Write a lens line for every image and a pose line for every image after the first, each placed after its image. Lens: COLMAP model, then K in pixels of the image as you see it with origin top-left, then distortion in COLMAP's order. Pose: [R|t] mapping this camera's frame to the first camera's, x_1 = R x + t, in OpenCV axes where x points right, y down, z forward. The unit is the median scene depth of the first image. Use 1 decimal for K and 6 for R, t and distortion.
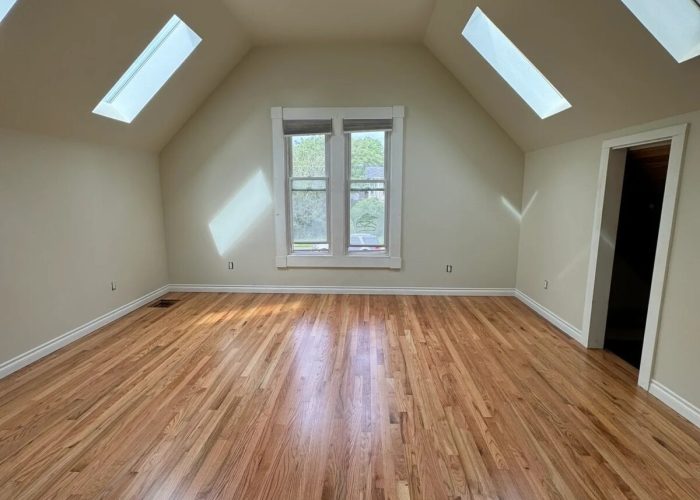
lens RADIAL K [[375.4, 0, 348.4], [0, 375.4, 250.0], [0, 0, 1]] dist [0.003407, 0.001132]
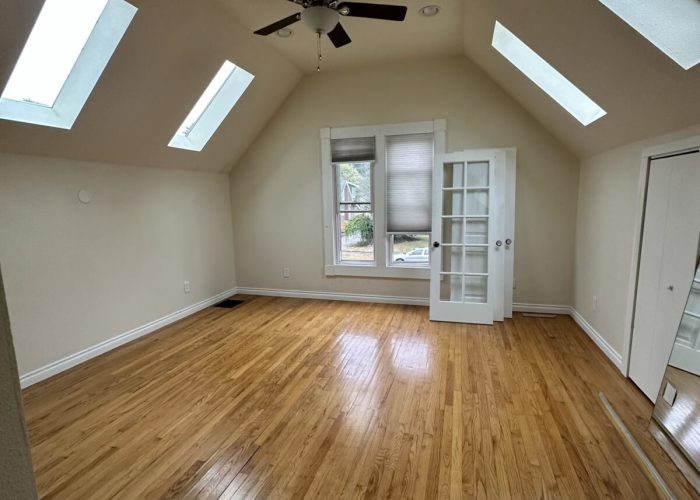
lens RADIAL K [[375.4, 0, 345.5], [0, 375.4, 250.6], [0, 0, 1]] dist [0.003407, 0.001132]
pose [[0.970956, 0.015425, -0.238761, 0.169758], [-0.018970, 0.999741, -0.012557, -0.016877], [0.238505, 0.016722, 0.970997, -0.043634]]
